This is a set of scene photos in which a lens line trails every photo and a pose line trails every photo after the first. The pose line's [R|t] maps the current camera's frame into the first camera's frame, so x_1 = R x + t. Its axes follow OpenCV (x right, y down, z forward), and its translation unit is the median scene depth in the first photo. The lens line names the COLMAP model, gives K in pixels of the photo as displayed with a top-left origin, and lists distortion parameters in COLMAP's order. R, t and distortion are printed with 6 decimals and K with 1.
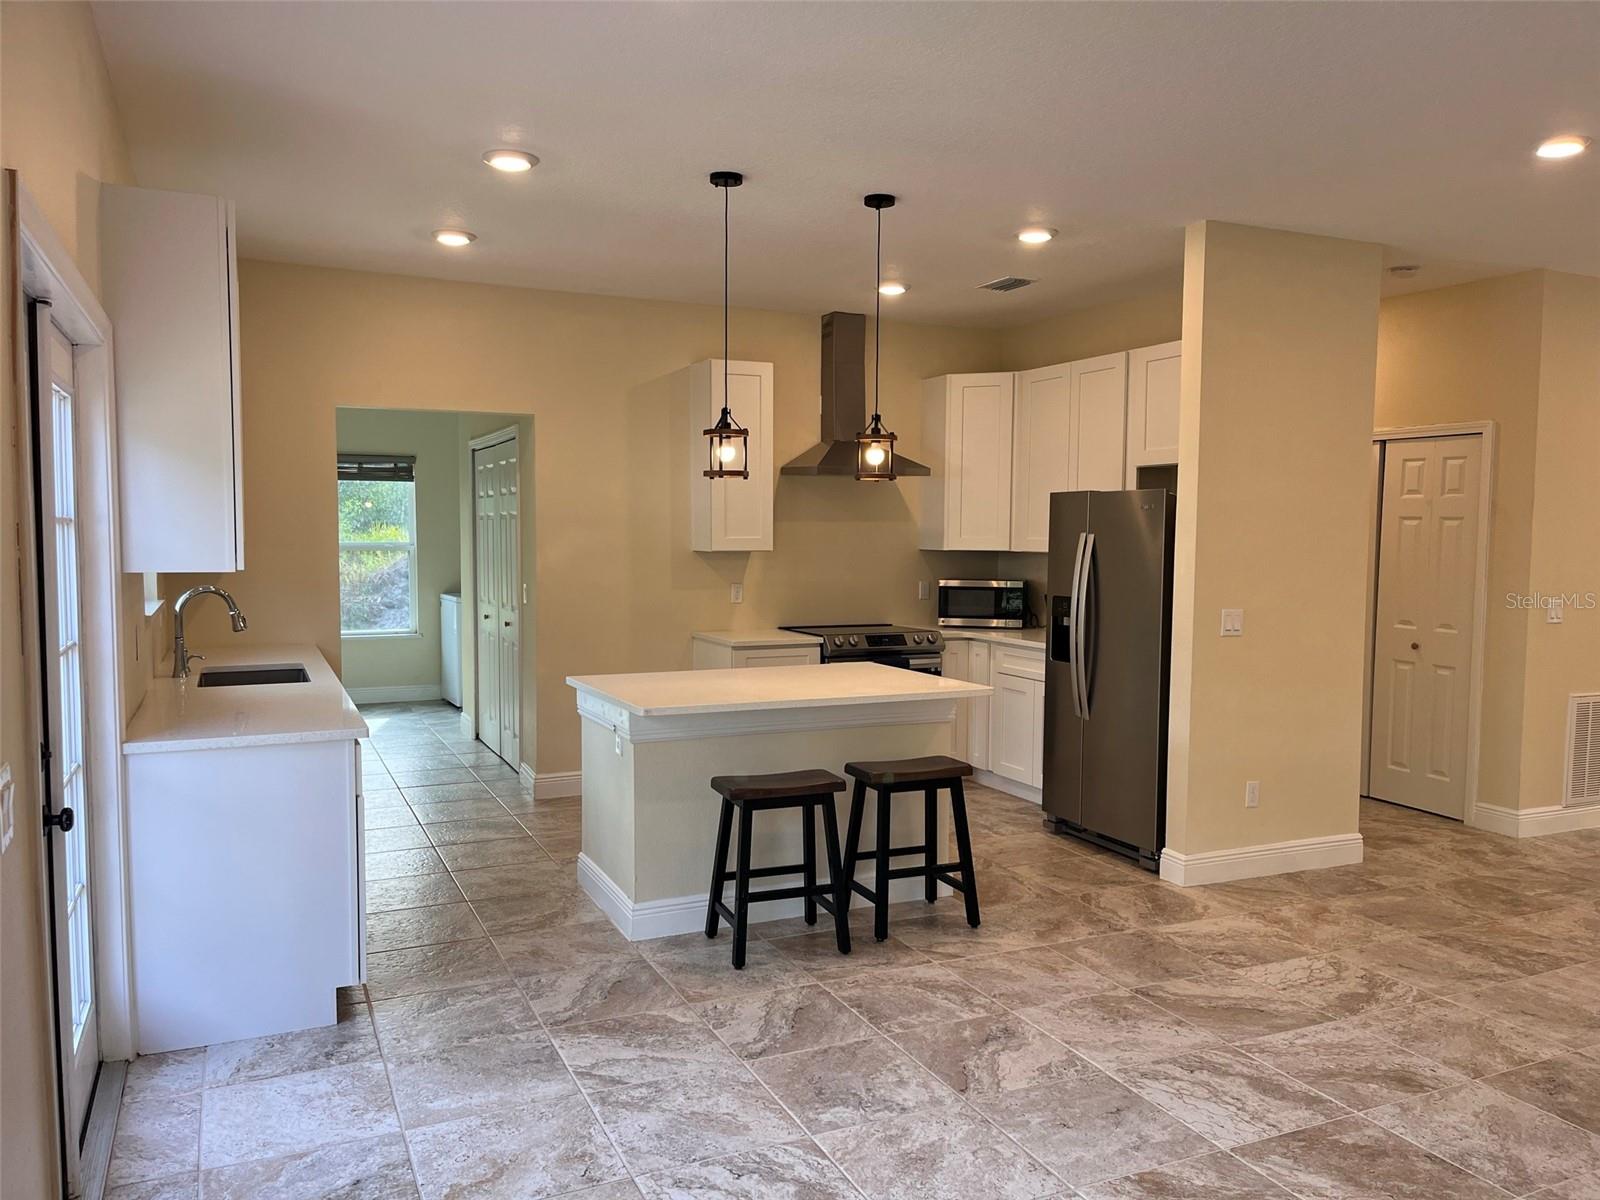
lens RADIAL K [[1203.8, 0, 809.0], [0, 1203.8, 616.3], [0, 0, 1]] dist [0.071941, -0.092009]
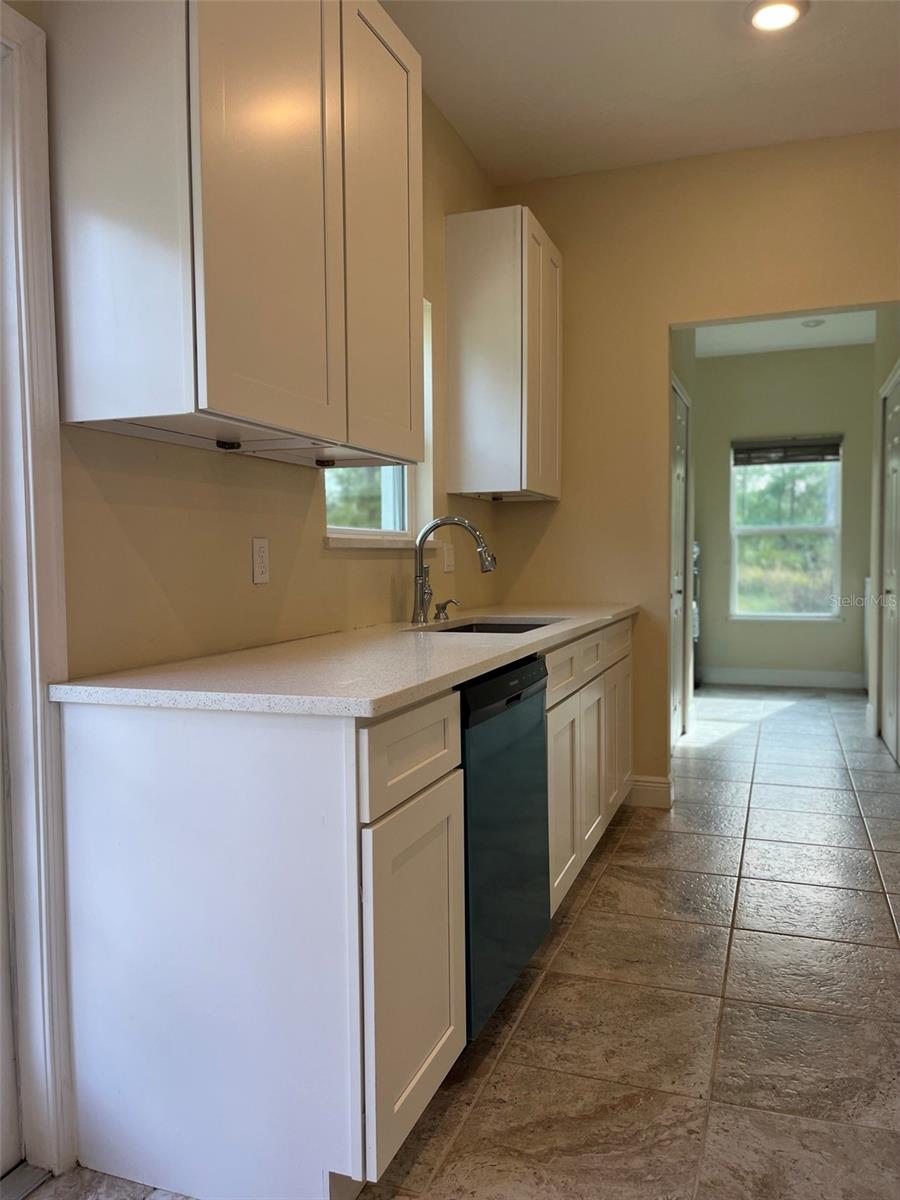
lens RADIAL K [[902.9, 0, 450.5], [0, 902.9, 605.0], [0, 0, 1]] dist [0.071941, -0.092009]
pose [[0.703283, 0.020589, -0.710612, -0.057123], [-0.035212, 0.999362, -0.005894, 0.046686], [0.710038, 0.029168, 0.703559, 0.656758]]
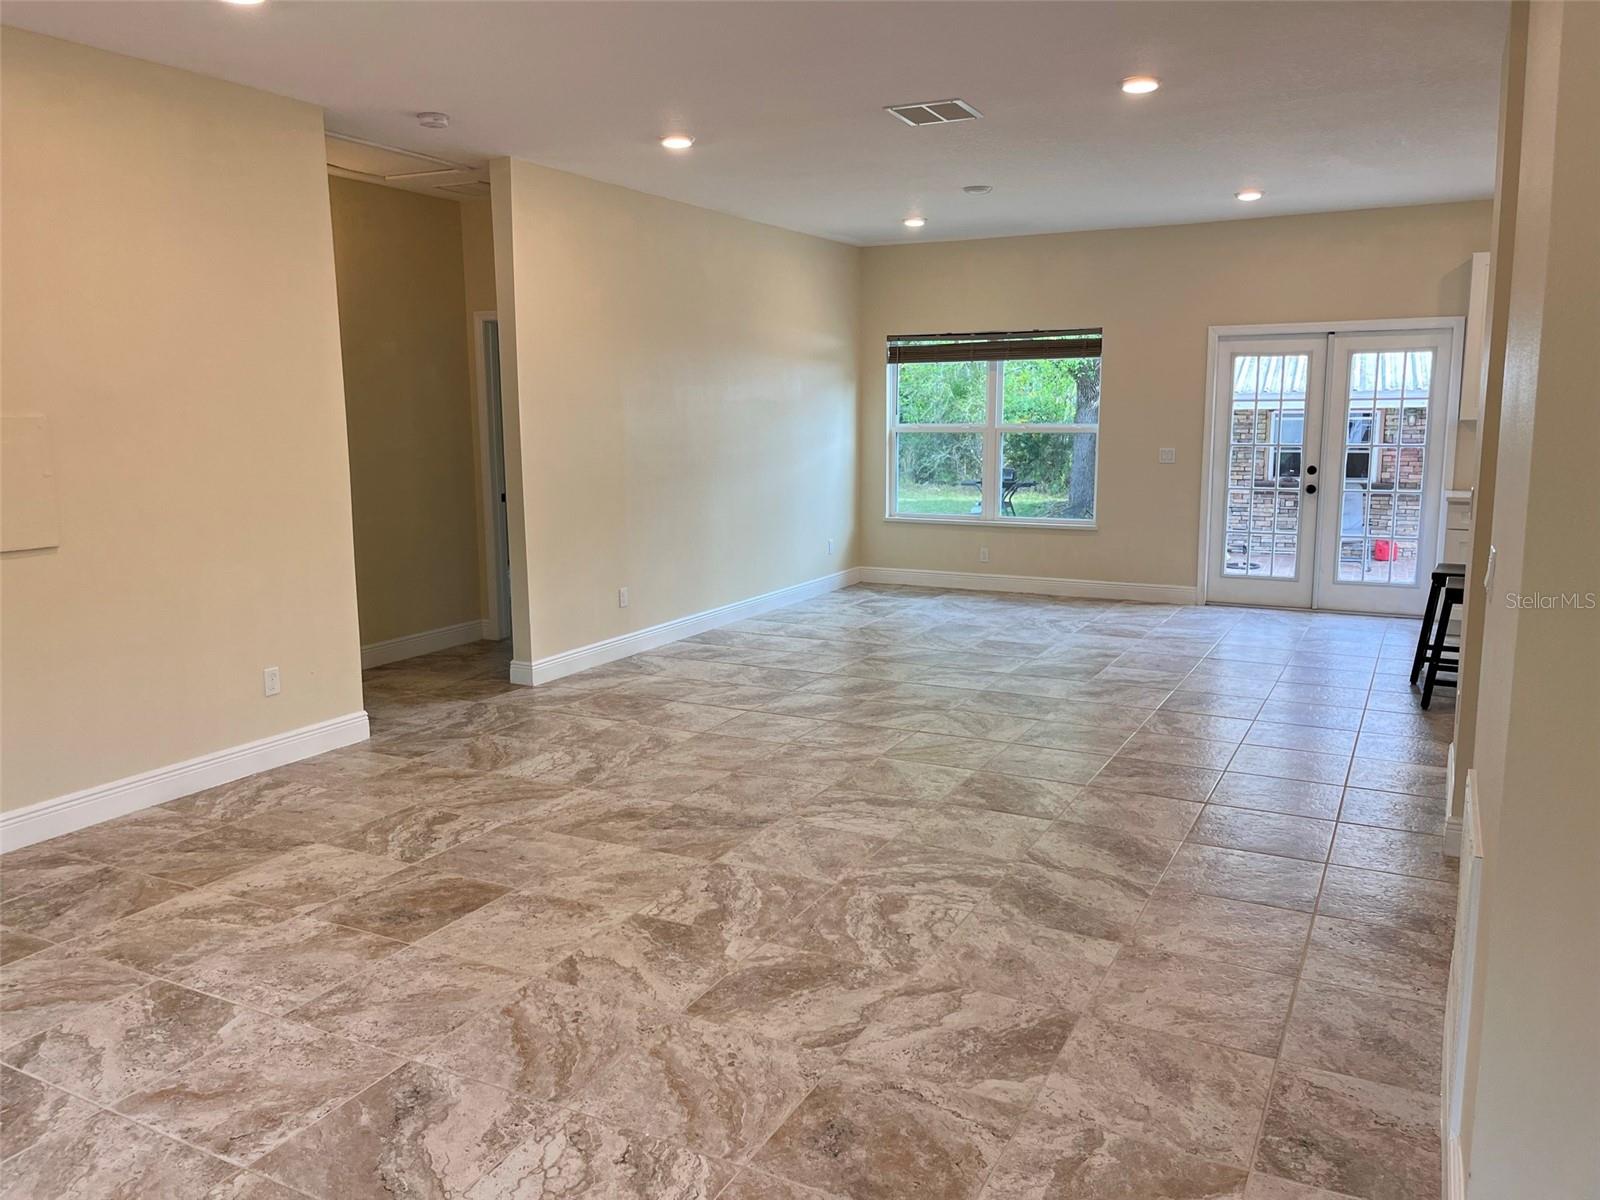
lens RADIAL K [[1203.8, 0, 798.2], [0, 1203.8, 597.1], [0, 0, 1]] dist [0.071941, -0.092009]
pose [[-0.795523, 0.092971, -0.598748, 1.594803], [-0.044321, 0.976583, 0.210527, -0.117443], [0.604300, 0.194016, -0.772774, 1.747481]]
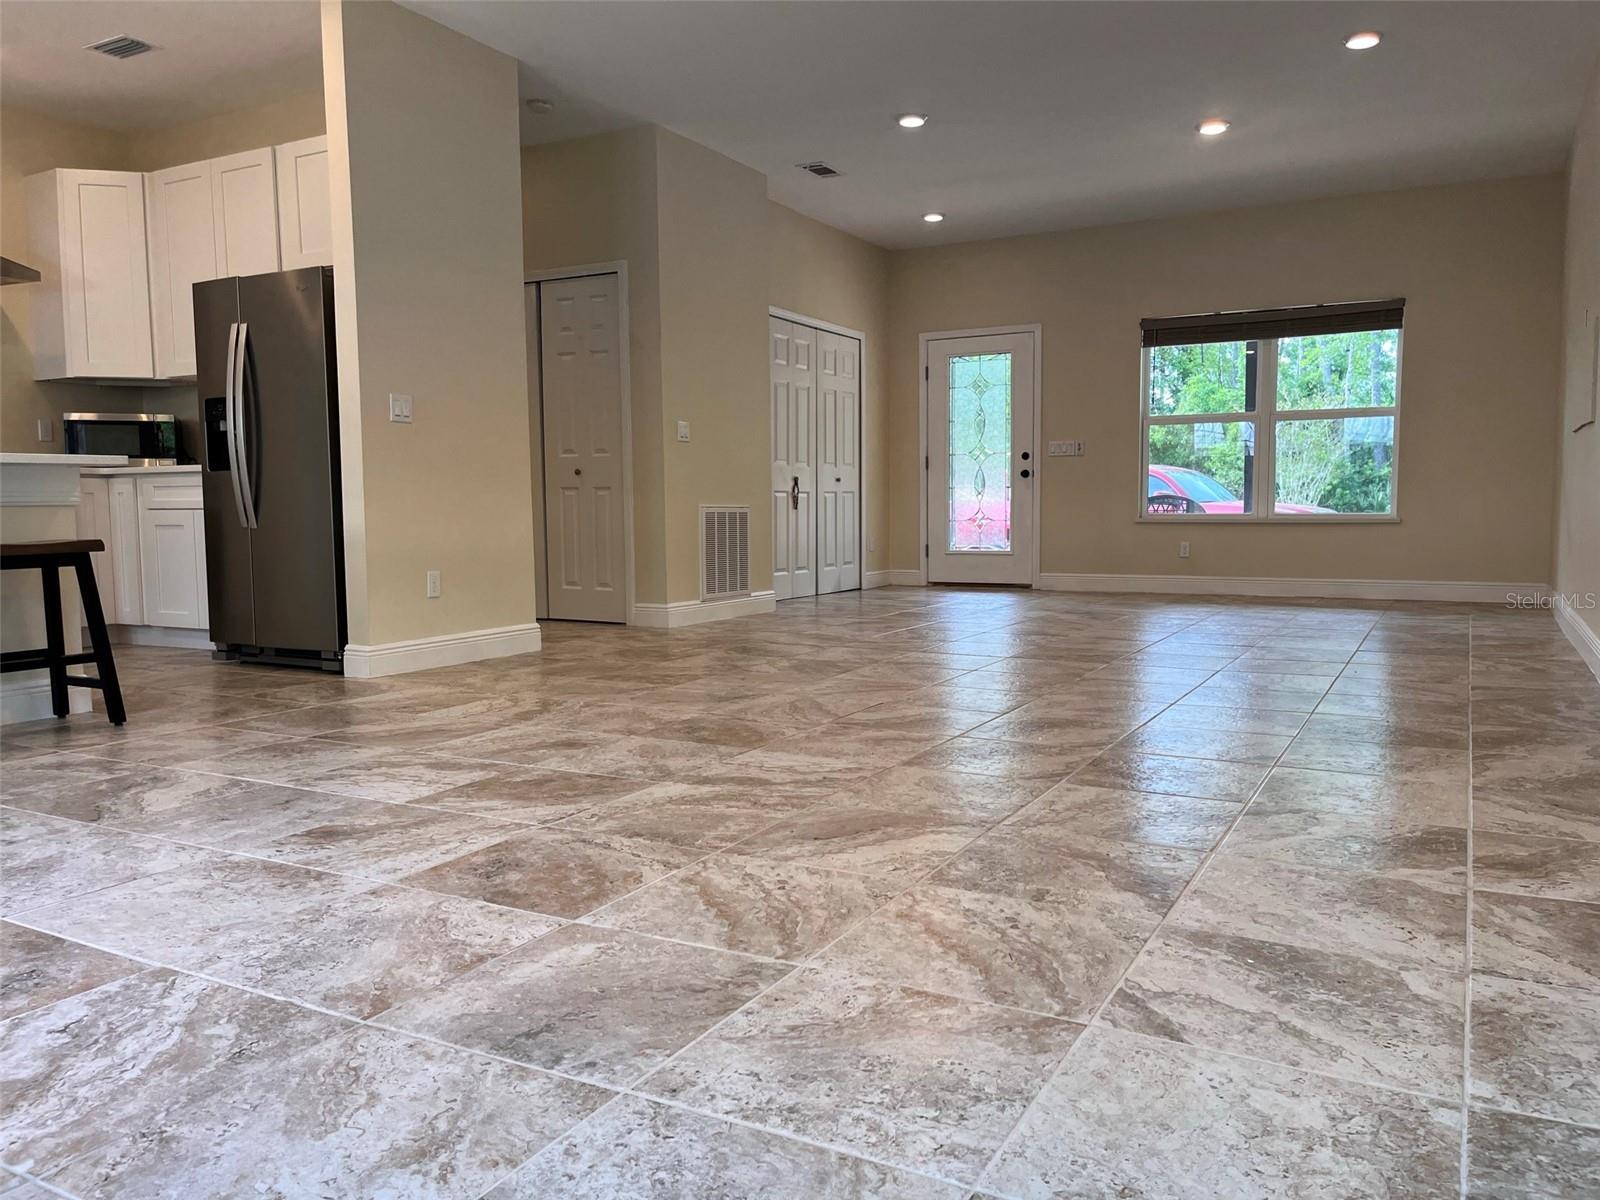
lens RADIAL K [[1203.8, 0, 806.9], [0, 1203.8, 596.3], [0, 0, 1]] dist [0.071941, -0.092009]
pose [[0.805388, -0.063789, 0.589306, 0.027030], [0.059831, 0.997863, 0.026243, 0.189150], [-0.589720, 0.014123, 0.807484, 0.006770]]
